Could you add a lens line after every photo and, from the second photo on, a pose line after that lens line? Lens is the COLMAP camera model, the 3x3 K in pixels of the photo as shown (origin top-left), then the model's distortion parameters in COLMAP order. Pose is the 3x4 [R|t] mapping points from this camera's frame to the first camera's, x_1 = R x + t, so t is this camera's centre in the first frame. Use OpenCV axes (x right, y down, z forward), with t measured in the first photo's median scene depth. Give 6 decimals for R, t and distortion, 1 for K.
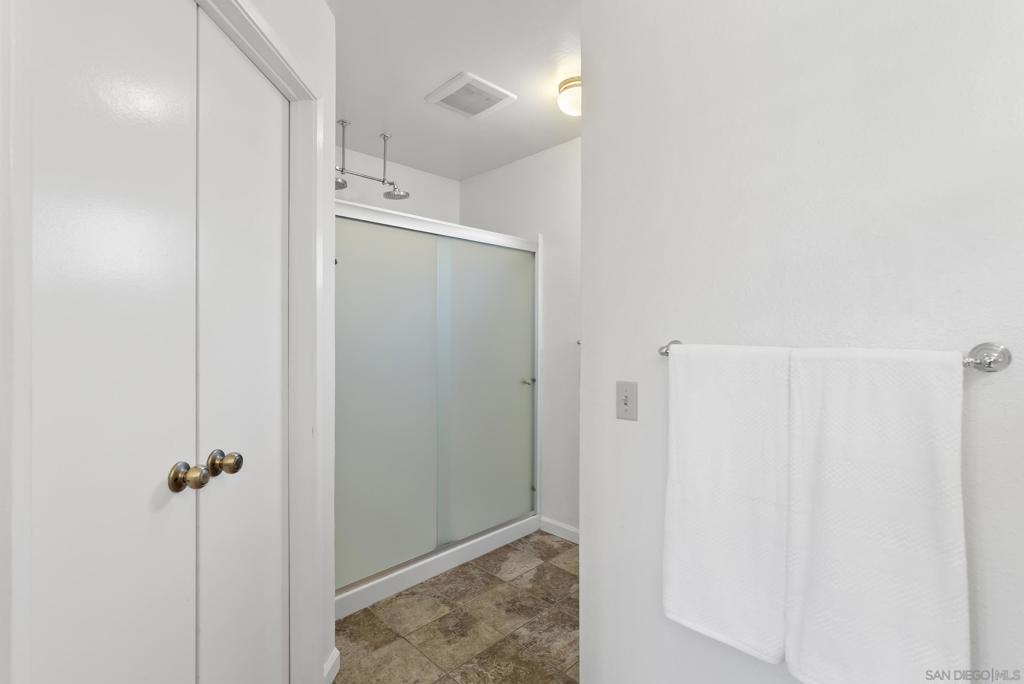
lens RADIAL K [[454.2, 0, 511.8], [0, 454.2, 336.6], [0, 0, 1]] dist [-0.009814, 0.000860]
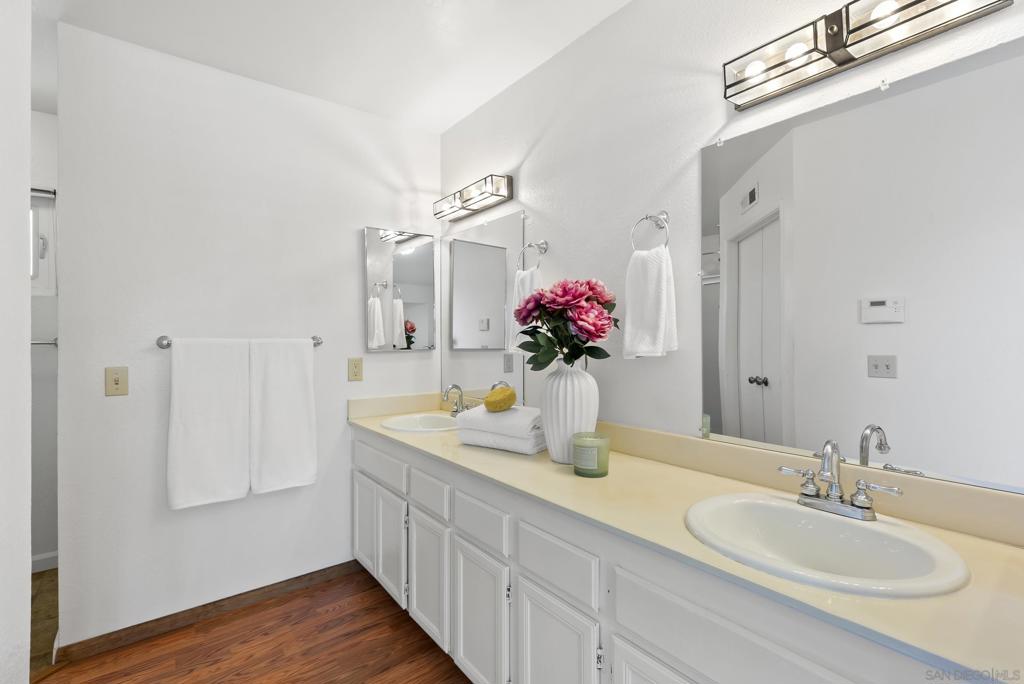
lens RADIAL K [[454.2, 0, 511.8], [0, 454.2, 339.5], [0, 0, 1]] dist [-0.009814, 0.000860]
pose [[0.107799, -0.002247, 0.994170, -1.272512], [0.005711, 0.999982, 0.001641, 0.032291], [-0.994156, 0.005501, 0.107810, -0.389222]]
